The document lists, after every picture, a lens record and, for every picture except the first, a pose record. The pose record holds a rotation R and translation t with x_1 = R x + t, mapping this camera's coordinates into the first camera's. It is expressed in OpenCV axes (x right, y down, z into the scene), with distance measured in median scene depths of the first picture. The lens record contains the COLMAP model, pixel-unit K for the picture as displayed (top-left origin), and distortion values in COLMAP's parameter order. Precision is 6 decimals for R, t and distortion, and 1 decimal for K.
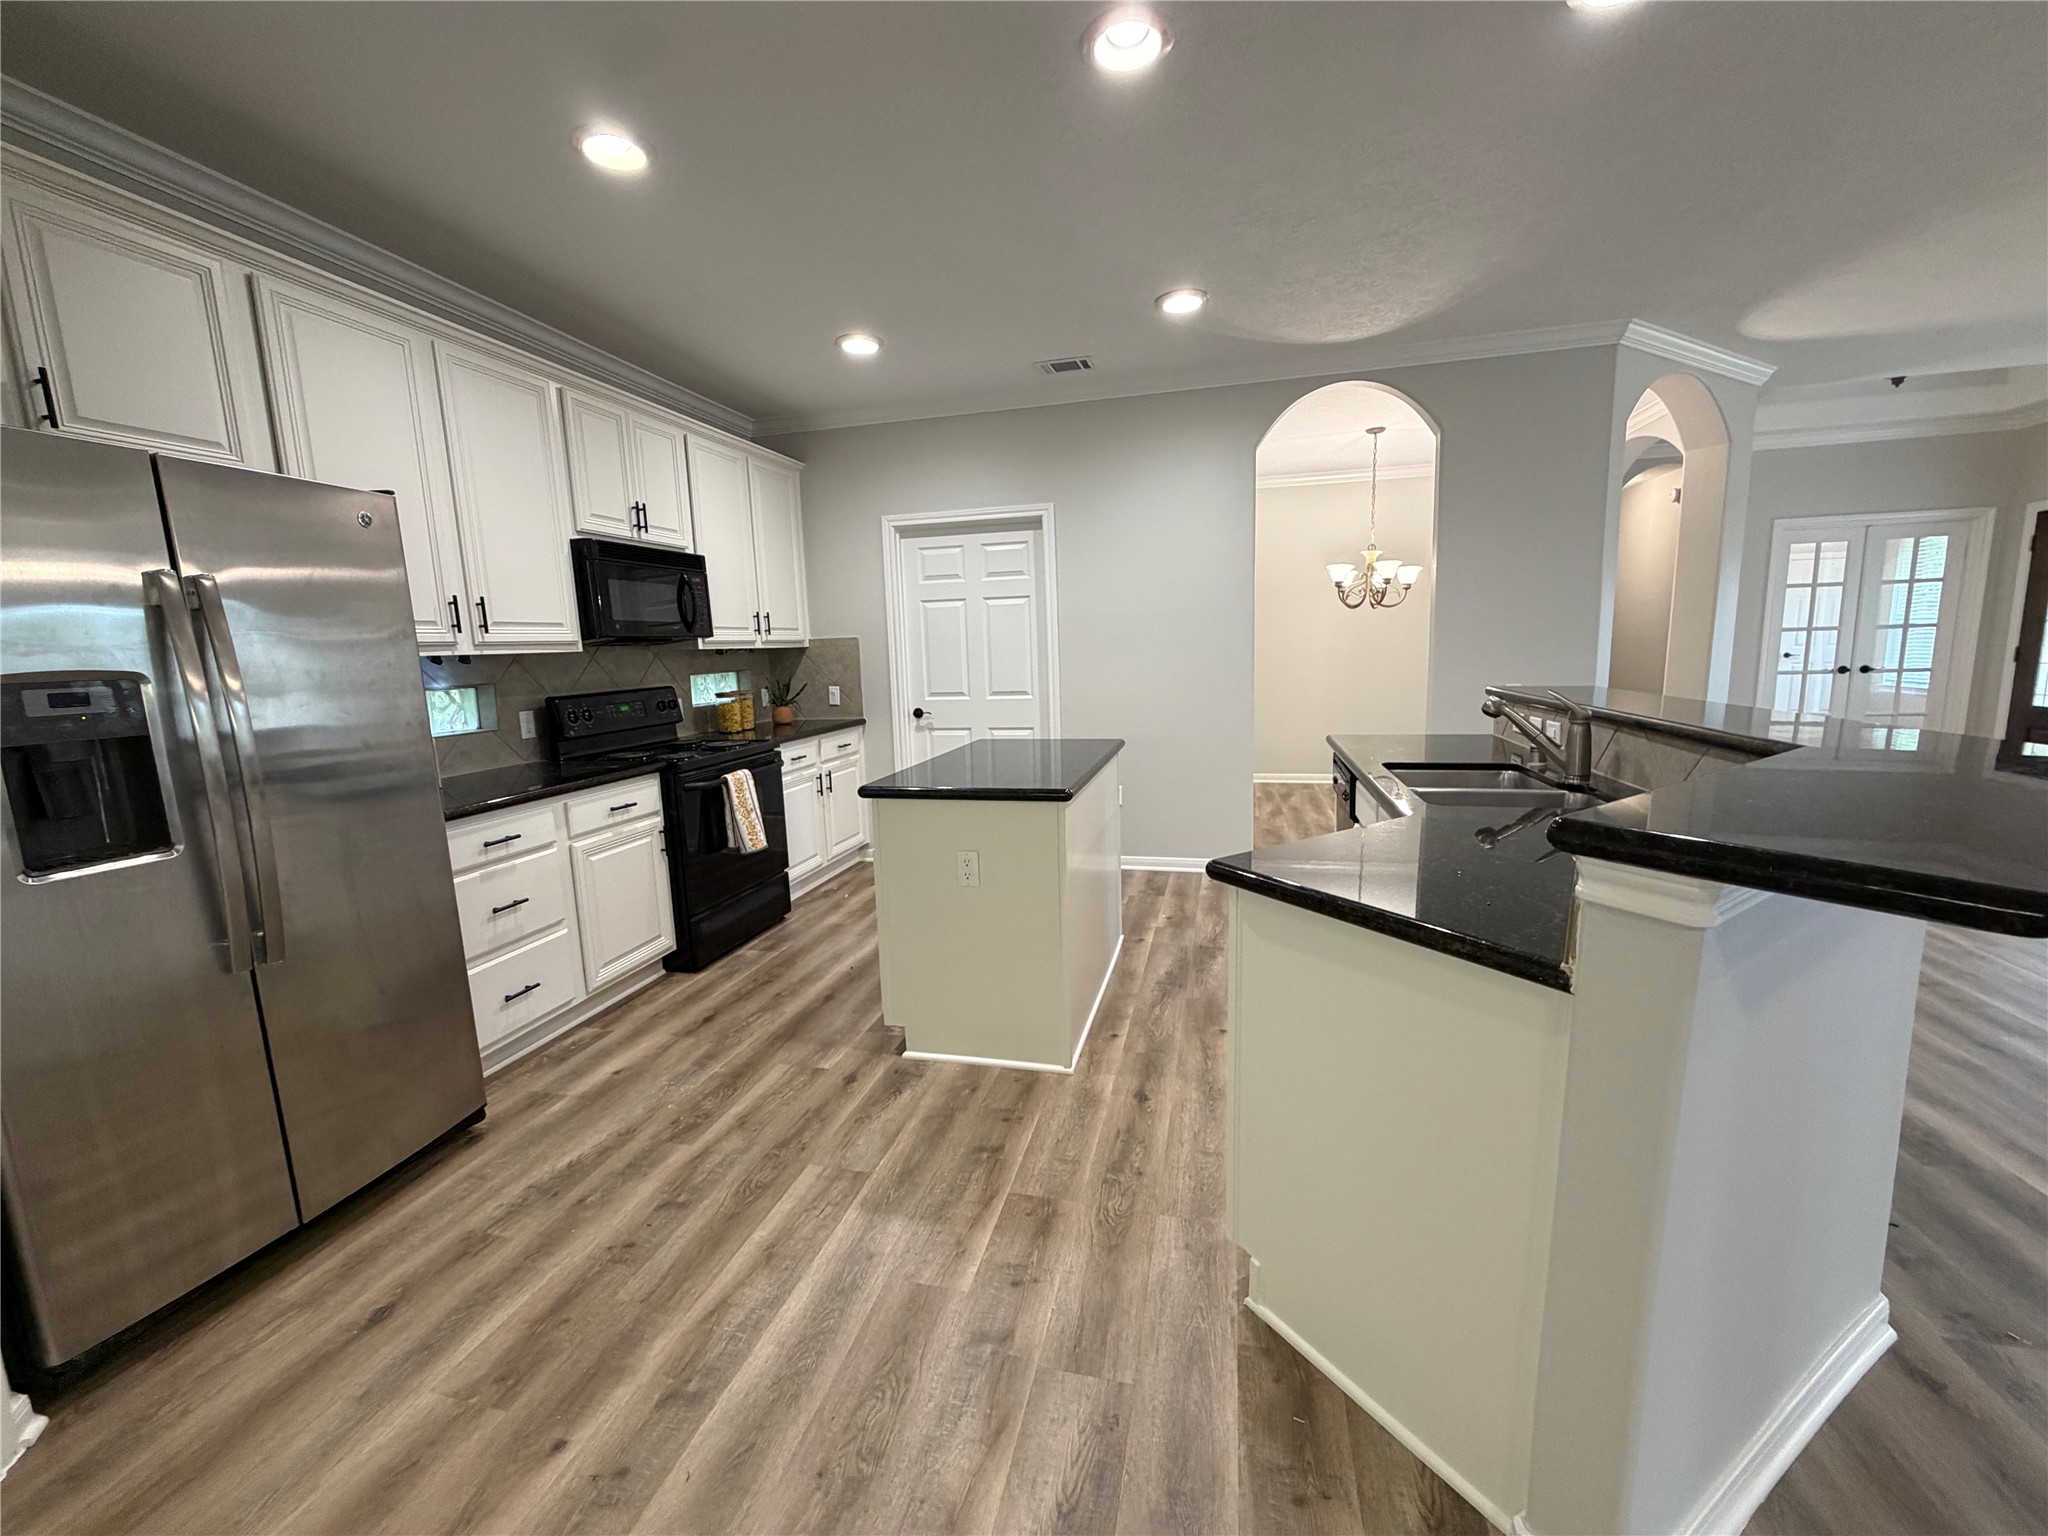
lens RADIAL K [[821.8, 0, 1024.0], [0, 821.8, 768.0], [0, 0, 1]] dist [-0.001065, -0.000076]
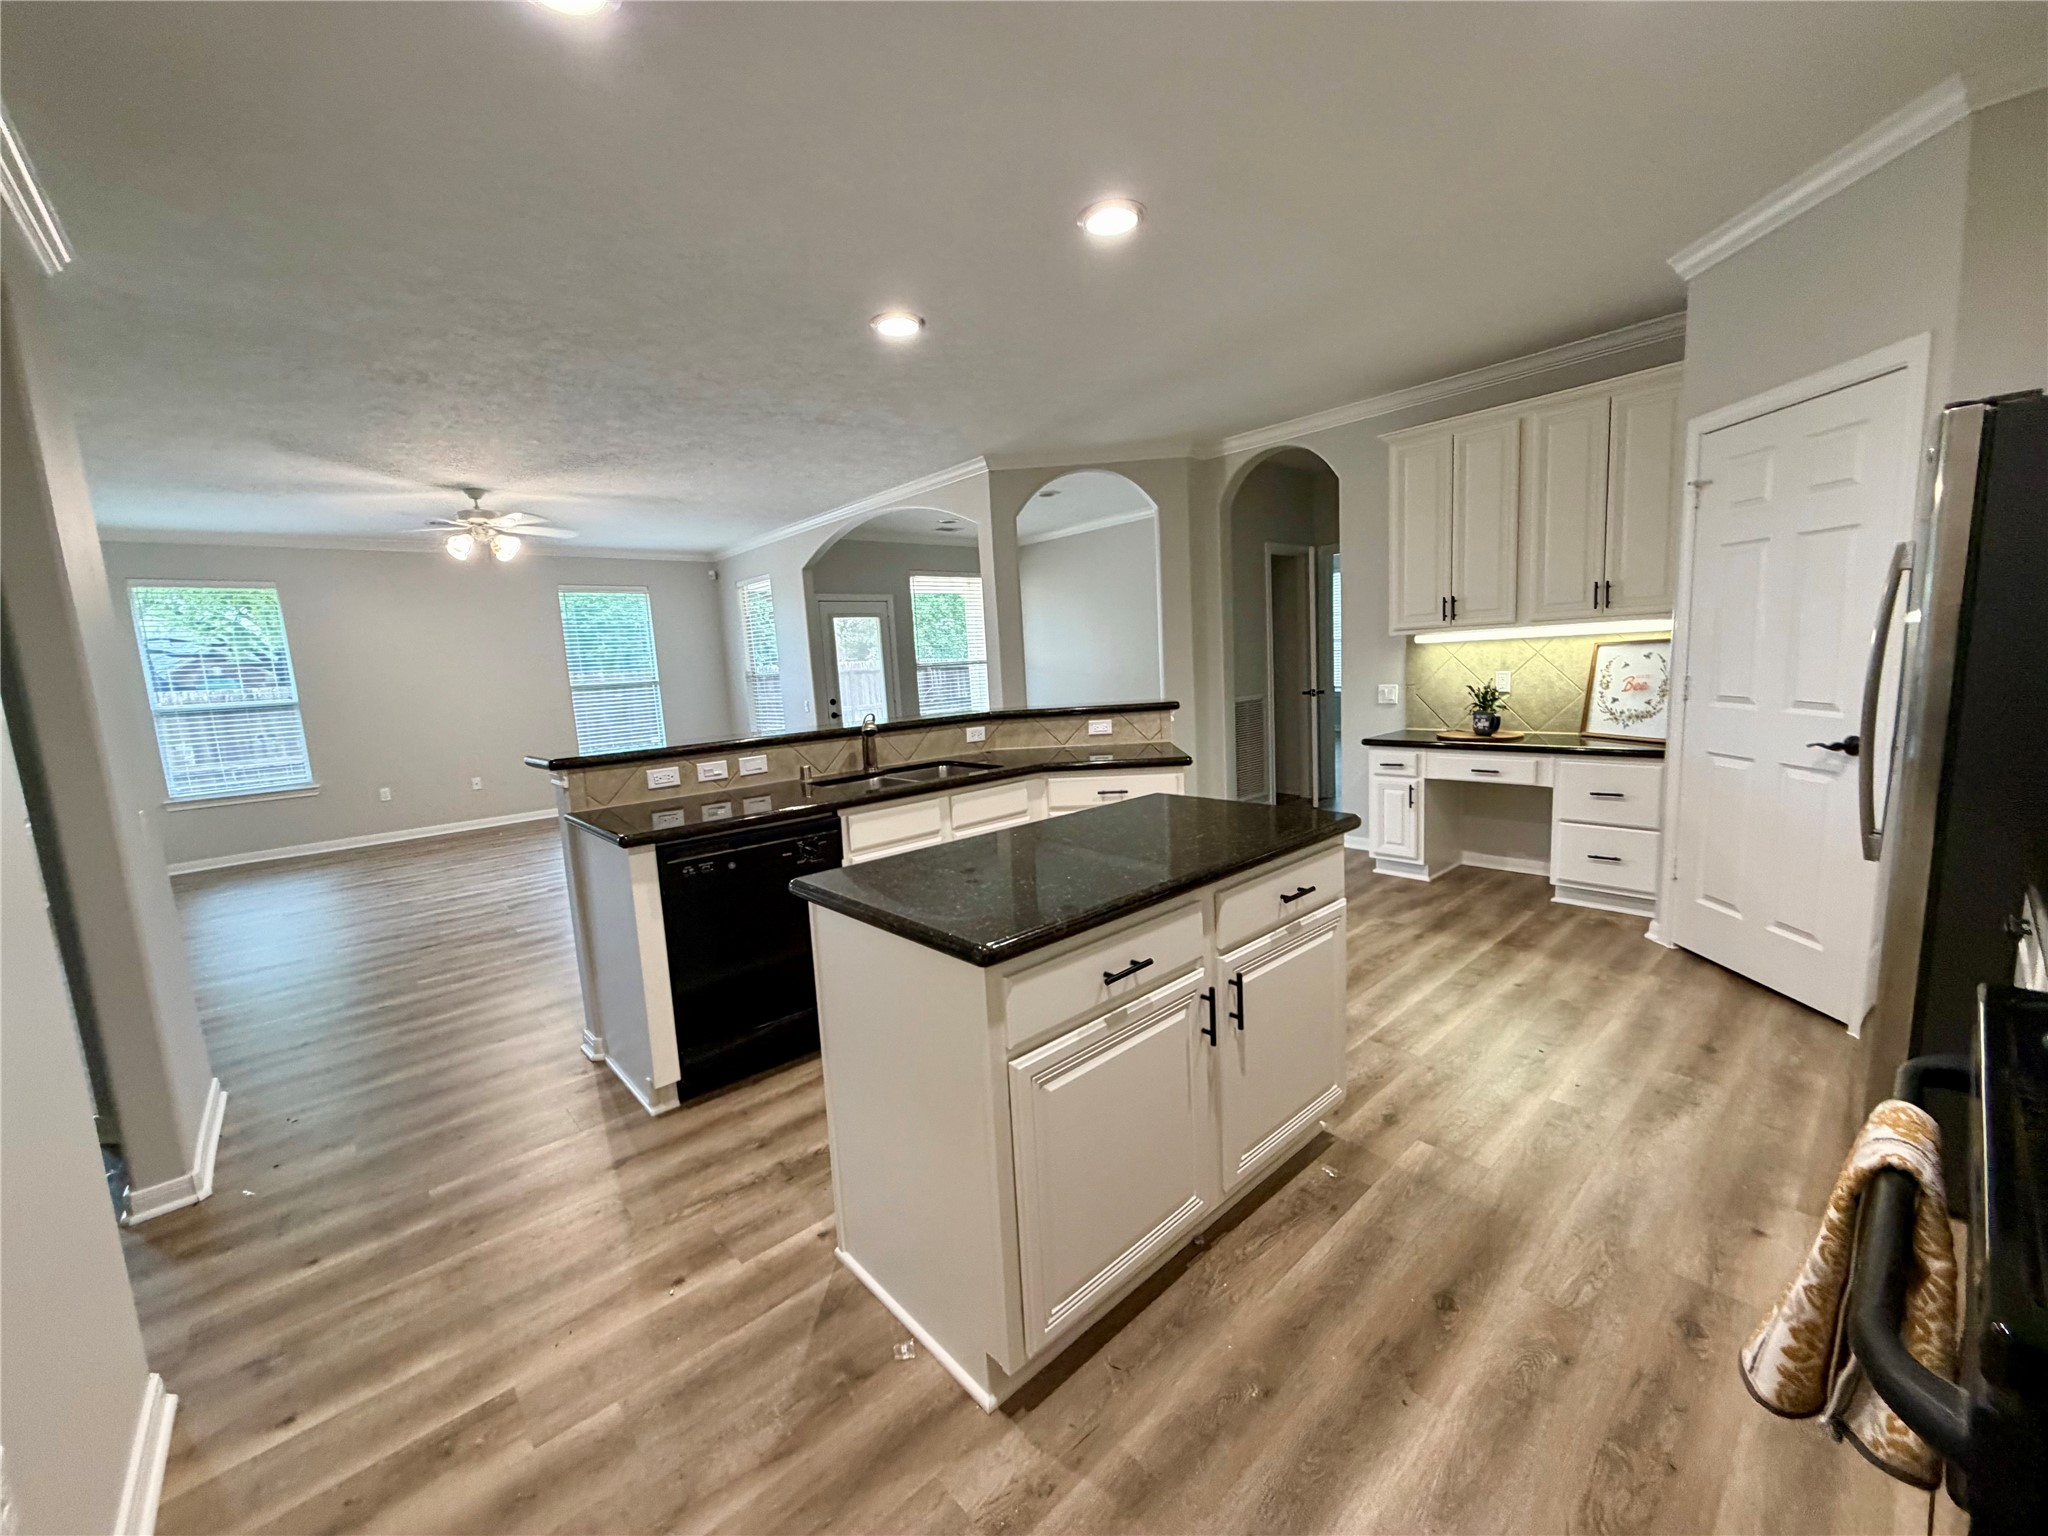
lens RADIAL K [[811.9, 0, 1024.0], [0, 811.9, 768.0], [0, 0, 1]] dist [0.000005, -0.000010]
pose [[-0.826620, -0.000547, 0.562760, -0.294713], [0.162645, 0.957092, 0.239835, -0.210578], [-0.538744, 0.289783, -0.791063, 1.399960]]
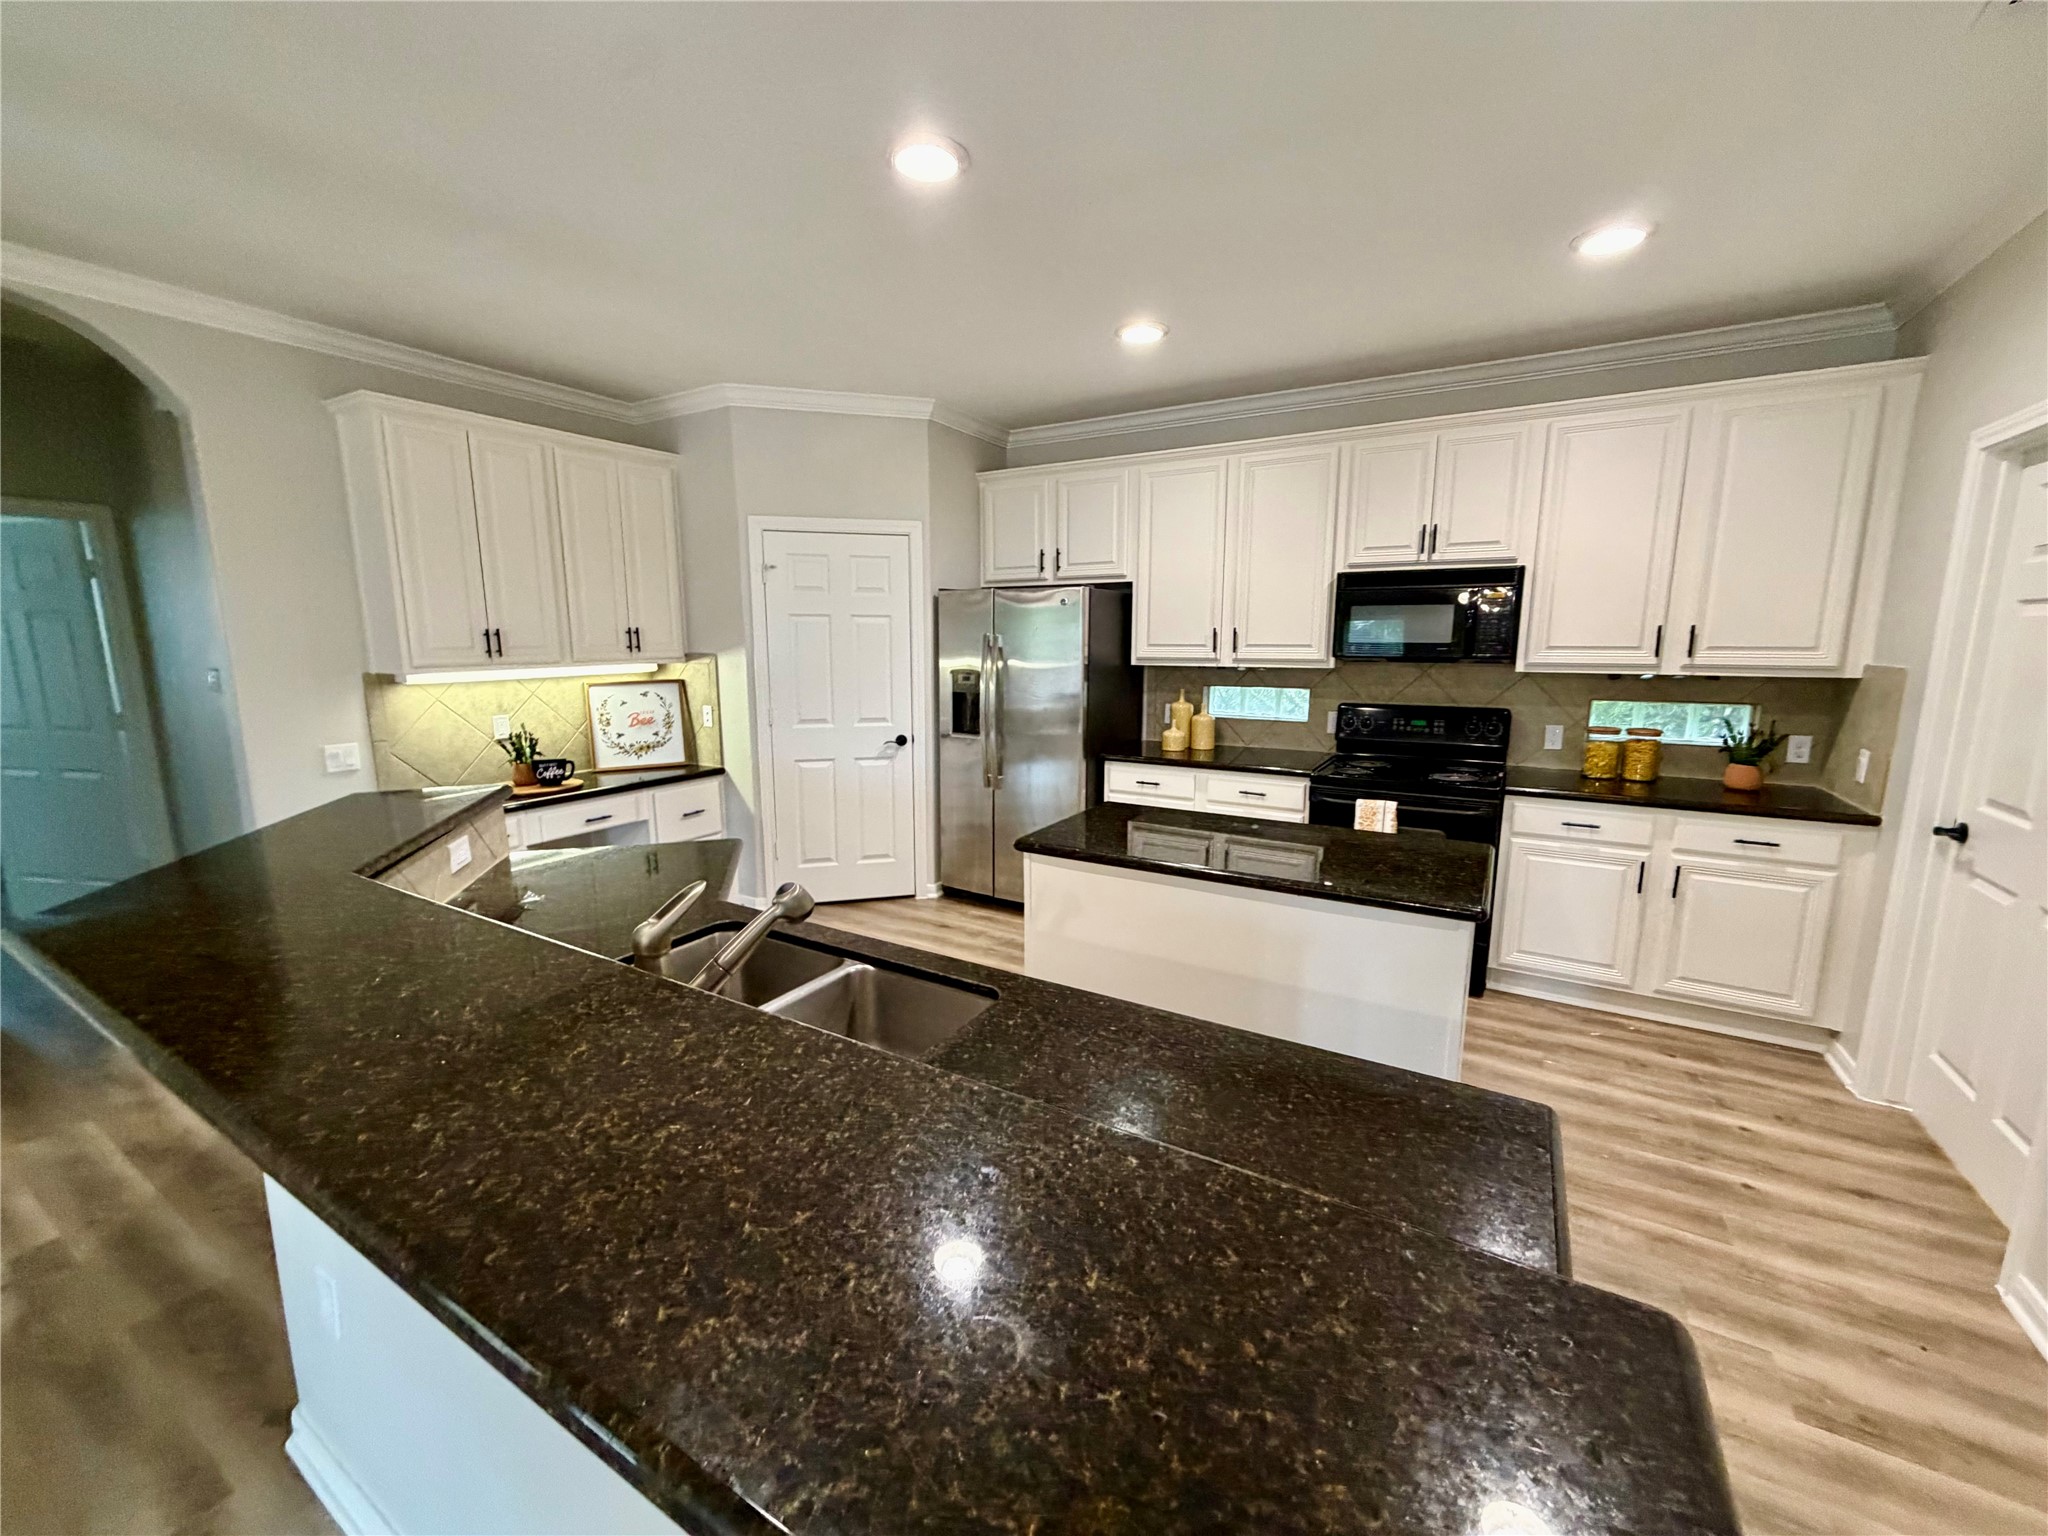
lens RADIAL K [[811.9, 0, 1024.0], [0, 811.9, 768.0], [0, 0, 1]] dist [0.000005, -0.000010]
pose [[-0.287794, 0.187886, -0.939081, 0.725423], [-0.132462, 0.963333, 0.233333, -0.218773], [0.948487, 0.191545, -0.252354, 0.906708]]
